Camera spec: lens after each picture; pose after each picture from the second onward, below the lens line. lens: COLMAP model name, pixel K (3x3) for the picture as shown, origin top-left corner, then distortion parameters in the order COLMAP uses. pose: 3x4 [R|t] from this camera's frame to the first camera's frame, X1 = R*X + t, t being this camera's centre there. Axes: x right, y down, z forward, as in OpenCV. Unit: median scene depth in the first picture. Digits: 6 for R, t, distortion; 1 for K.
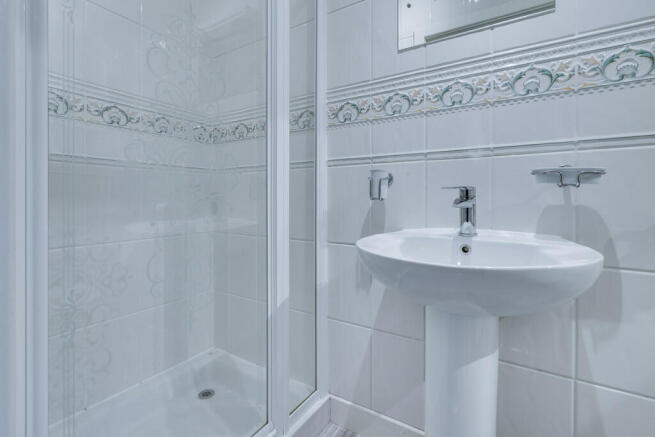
lens RADIAL K [[301.3, 0, 328.0], [0, 301.3, 197.6], [0, 0, 1]] dist [0.001126, 0.000390]
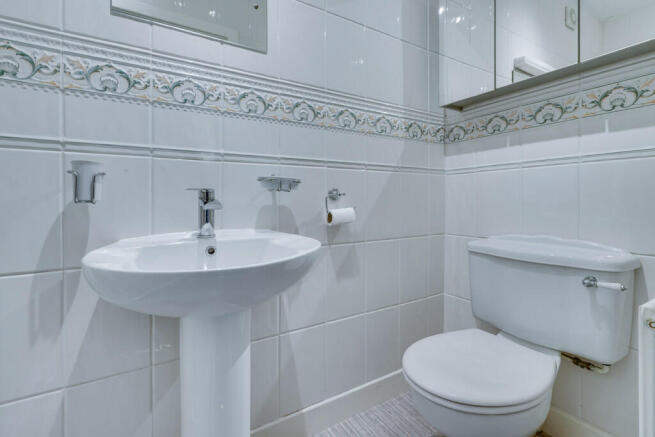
lens RADIAL K [[309.4, 0, 327.9], [0, 309.4, 198.0], [0, 0, 1]] dist [0.000962, 0.000272]
pose [[0.432871, 0.001947, 0.901454, -0.293487], [0.003560, 0.999986, -0.003869, 0.000161], [-0.901449, 0.004884, 0.432858, 0.182675]]
